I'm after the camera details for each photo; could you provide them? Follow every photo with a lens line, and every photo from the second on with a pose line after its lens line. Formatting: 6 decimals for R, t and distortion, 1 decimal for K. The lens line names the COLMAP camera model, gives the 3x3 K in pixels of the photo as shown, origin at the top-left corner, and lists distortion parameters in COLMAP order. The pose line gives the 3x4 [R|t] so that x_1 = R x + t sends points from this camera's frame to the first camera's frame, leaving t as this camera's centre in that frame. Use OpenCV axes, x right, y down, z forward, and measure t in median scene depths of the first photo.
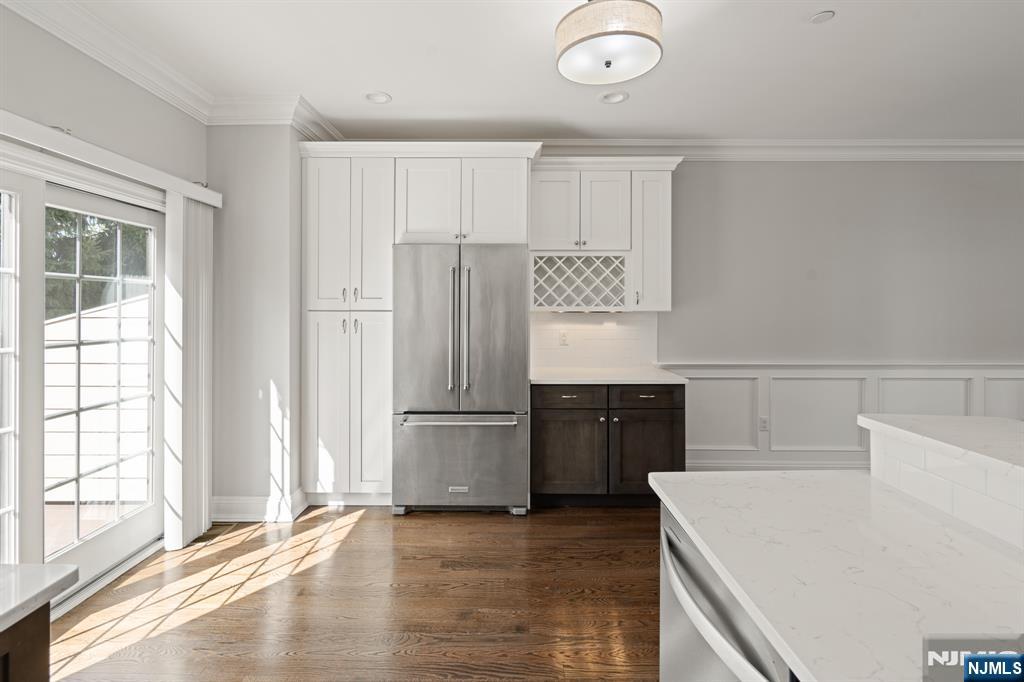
lens RADIAL K [[484.7, 0, 509.3], [0, 484.7, 304.1], [0, 0, 1]] dist [0.000021, -0.000007]
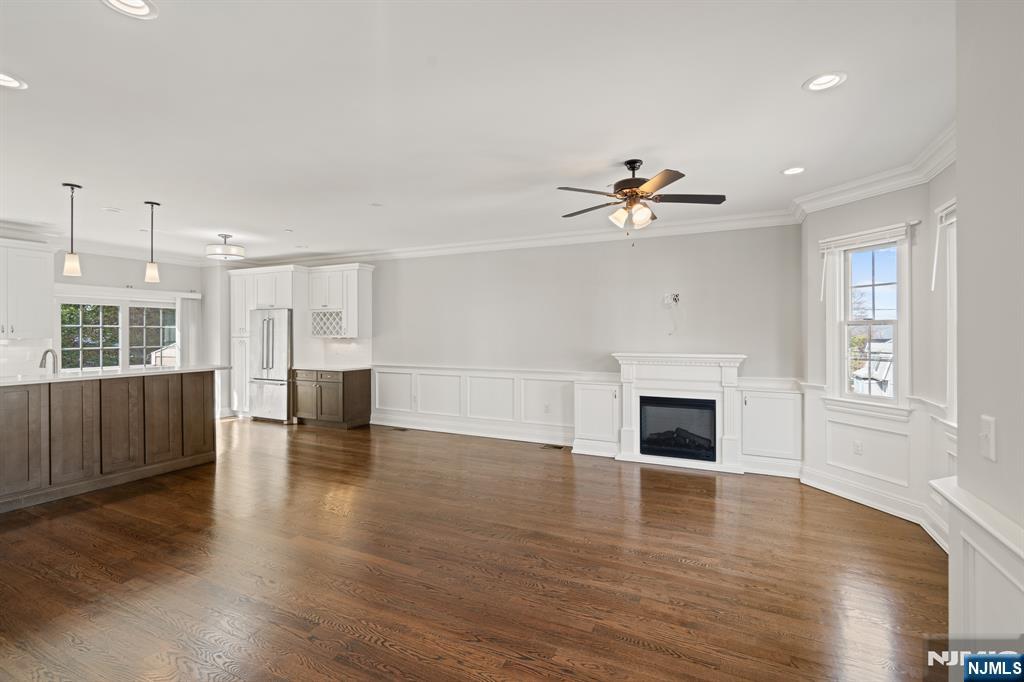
lens RADIAL K [[471.1, 0, 507.8], [0, 471.1, 336.4], [0, 0, 1]] dist [-0.000677, -0.000028]
pose [[0.898810, 0.001304, -0.438337, 1.760139], [-0.000776, 0.999999, 0.001385, 0.005933], [0.438338, -0.000904, 0.898810, -0.510808]]
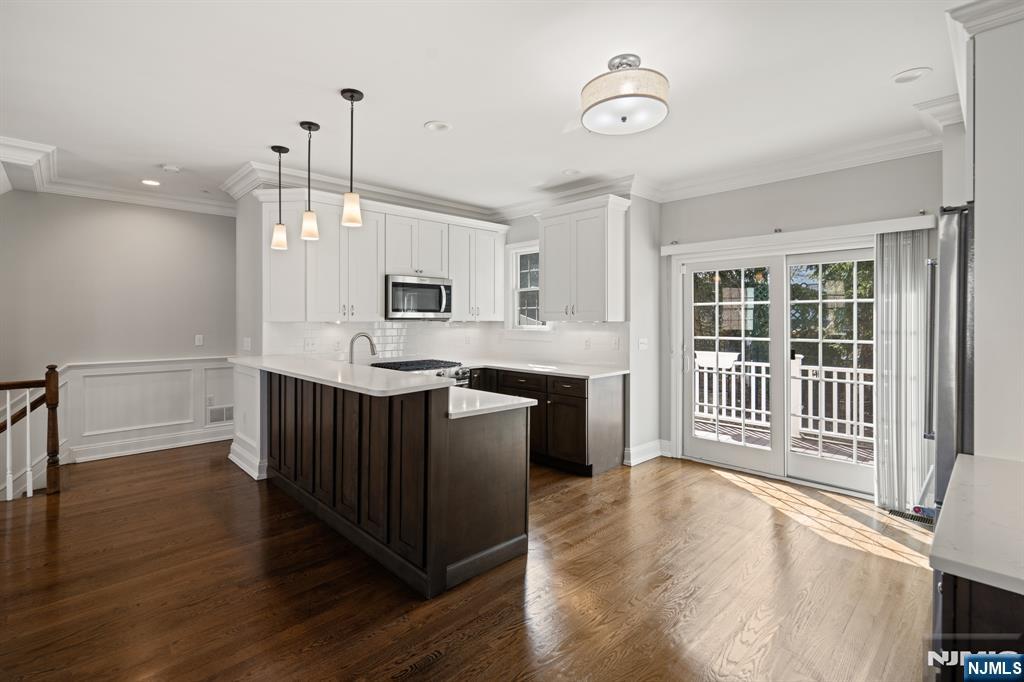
lens RADIAL K [[472.4, 0, 513.2], [0, 472.4, 315.3], [0, 0, 1]] dist [-0.000892, -0.000124]
pose [[-0.712714, -0.005989, -0.701430, 0.674941], [-0.003900, 0.999982, -0.004575, 0.006052], [0.701444, -0.000525, -0.712724, 0.924156]]
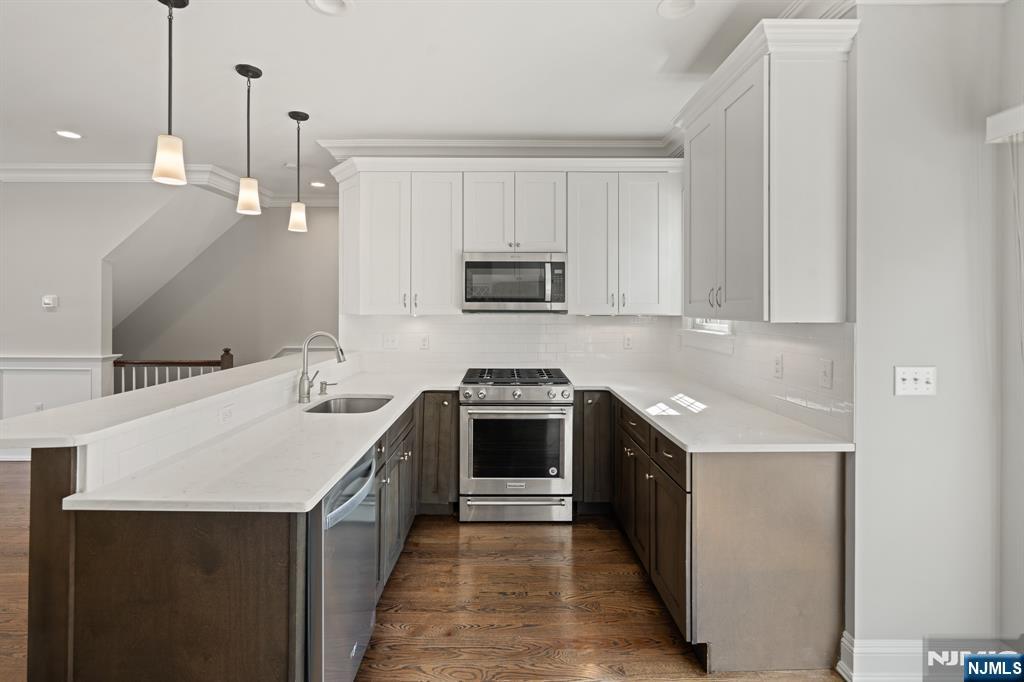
lens RADIAL K [[484.7, 0, 509.3], [0, 484.7, 304.1], [0, 0, 1]] dist [0.000021, -0.000007]
pose [[-0.999922, -0.002207, -0.012298, -0.038443], [-0.002214, 0.999997, 0.000557, -0.003971], [0.012297, 0.000584, -0.999924, 0.763073]]
